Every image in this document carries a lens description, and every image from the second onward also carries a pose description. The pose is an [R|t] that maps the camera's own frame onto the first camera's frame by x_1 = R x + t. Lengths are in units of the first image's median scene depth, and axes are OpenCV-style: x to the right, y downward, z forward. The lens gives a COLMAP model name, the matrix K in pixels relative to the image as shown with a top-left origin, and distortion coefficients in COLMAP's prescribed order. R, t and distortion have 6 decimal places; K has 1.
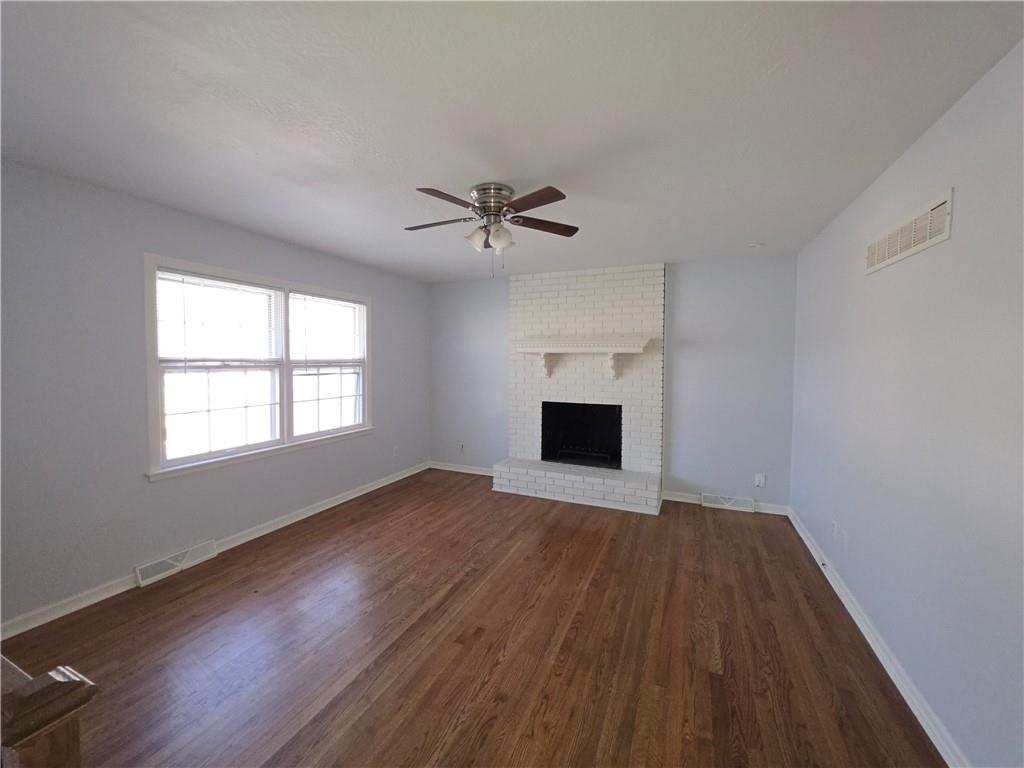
lens RADIAL K [[409.2, 0, 511.3], [0, 409.2, 377.0], [0, 0, 1]] dist [0.000804, 0.000124]
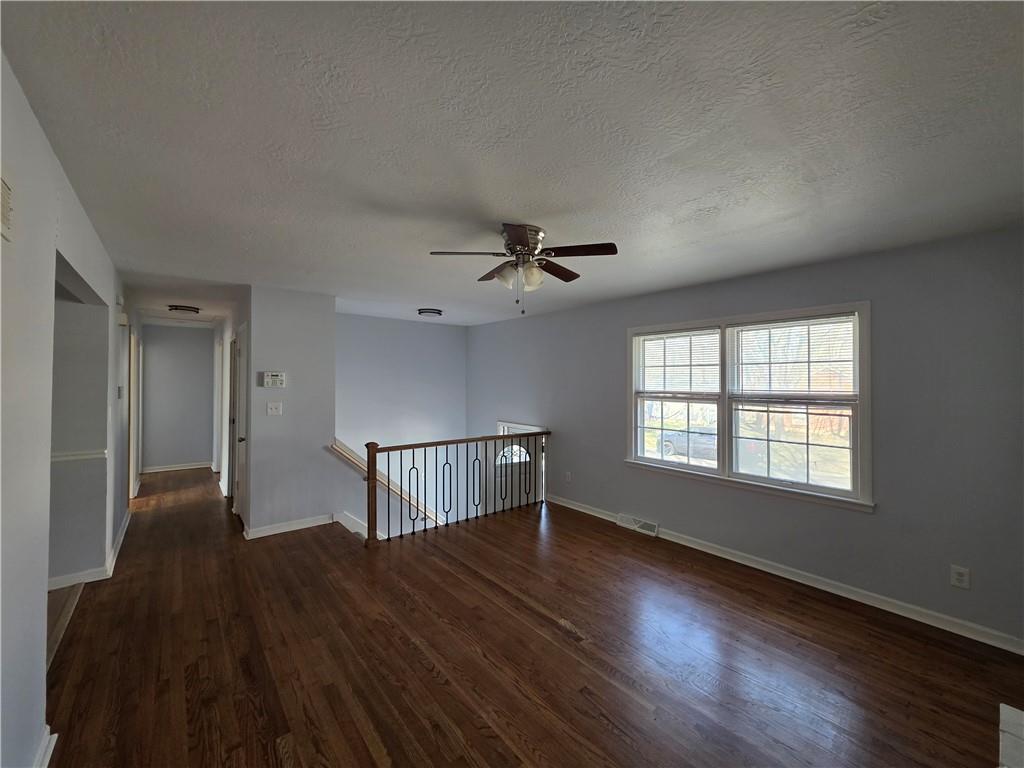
lens RADIAL K [[405.8, 0, 517.1], [0, 405.8, 376.5], [0, 0, 1]] dist [0.000676, -0.000231]
pose [[-0.440101, -0.024434, -0.897616, 0.658700], [-0.049775, 0.998757, -0.002783, -0.062353], [0.896567, 0.043454, -0.440770, 1.093421]]
